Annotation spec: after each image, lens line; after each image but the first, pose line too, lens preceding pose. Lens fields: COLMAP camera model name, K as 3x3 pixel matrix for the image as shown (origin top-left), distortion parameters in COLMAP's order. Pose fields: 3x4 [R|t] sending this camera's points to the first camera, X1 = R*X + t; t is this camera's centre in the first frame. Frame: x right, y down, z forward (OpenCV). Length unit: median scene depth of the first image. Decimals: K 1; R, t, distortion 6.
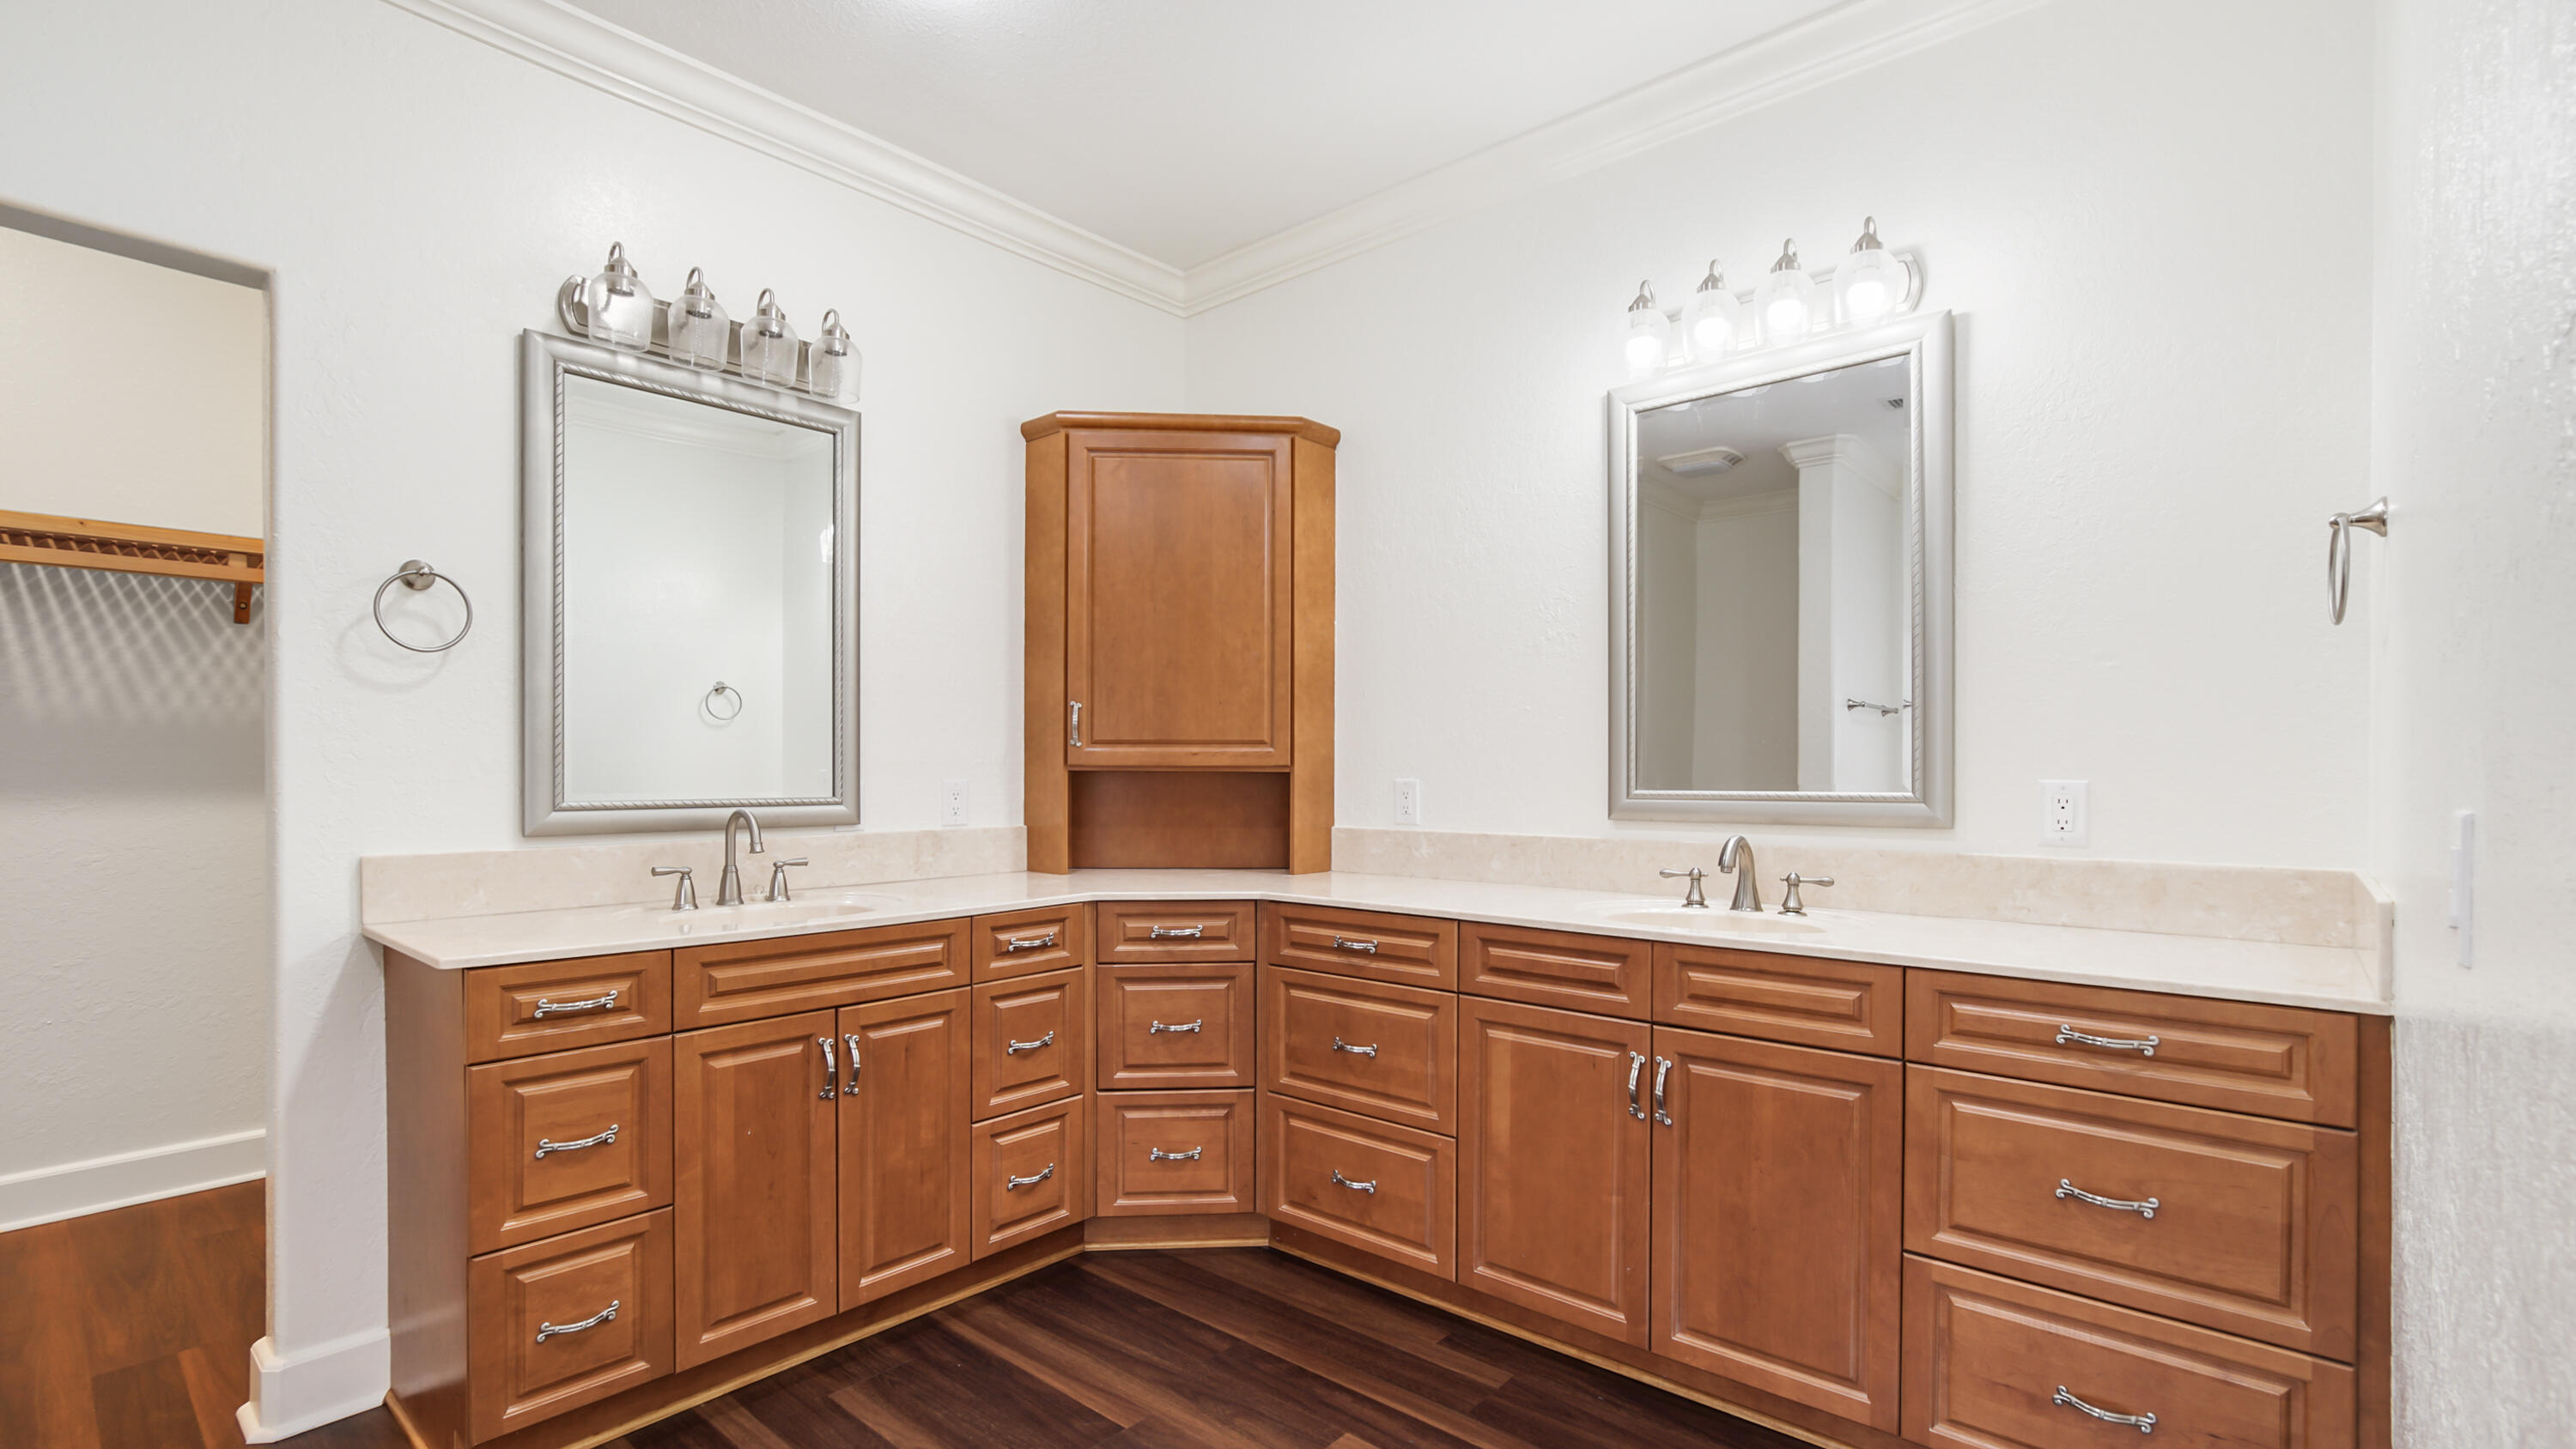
lens RADIAL K [[1153.6, 0, 1288.5], [0, 1153.6, 745.6], [0, 0, 1]] dist [-0.002967, -0.000274]
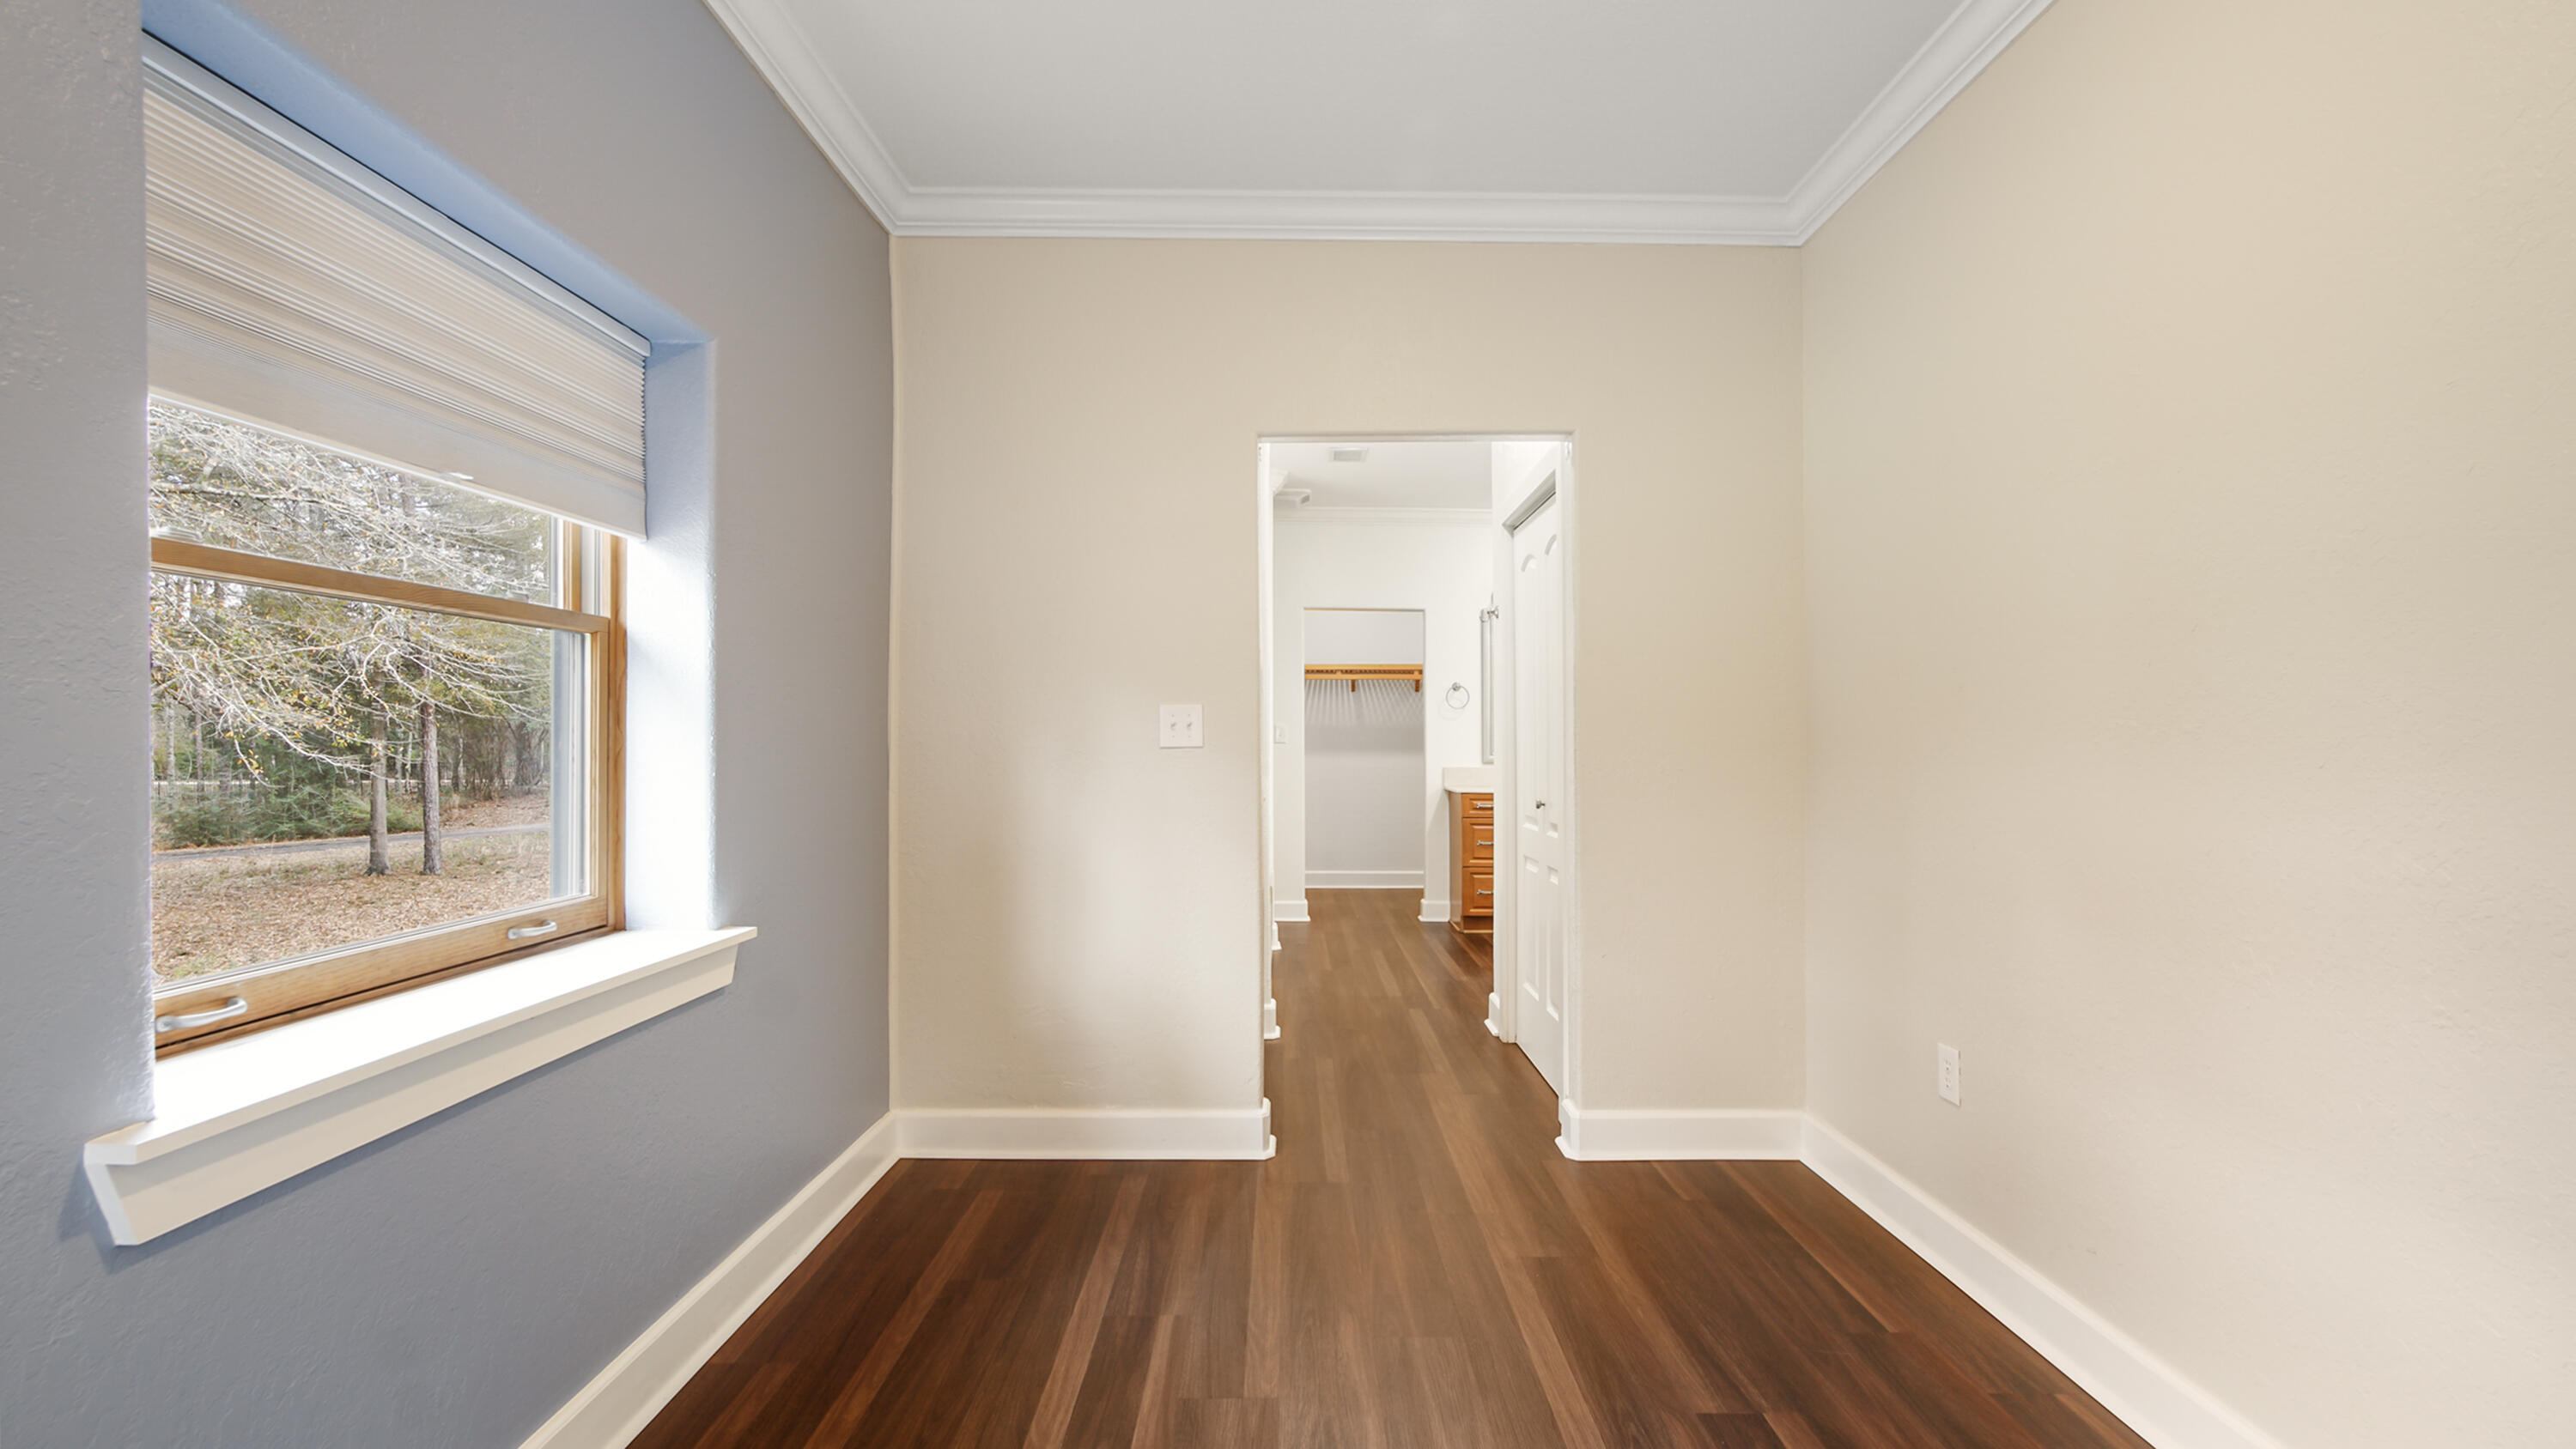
lens RADIAL K [[1153.6, 0, 1288.3], [0, 1153.6, 732.4], [0, 0, 1]] dist [-0.002967, -0.000274]
pose [[0.666960, -0.002298, -0.745090, 1.456458], [0.001251, 0.999997, -0.001964, -0.003994], [0.745092, 0.000378, 0.666961, -1.652798]]
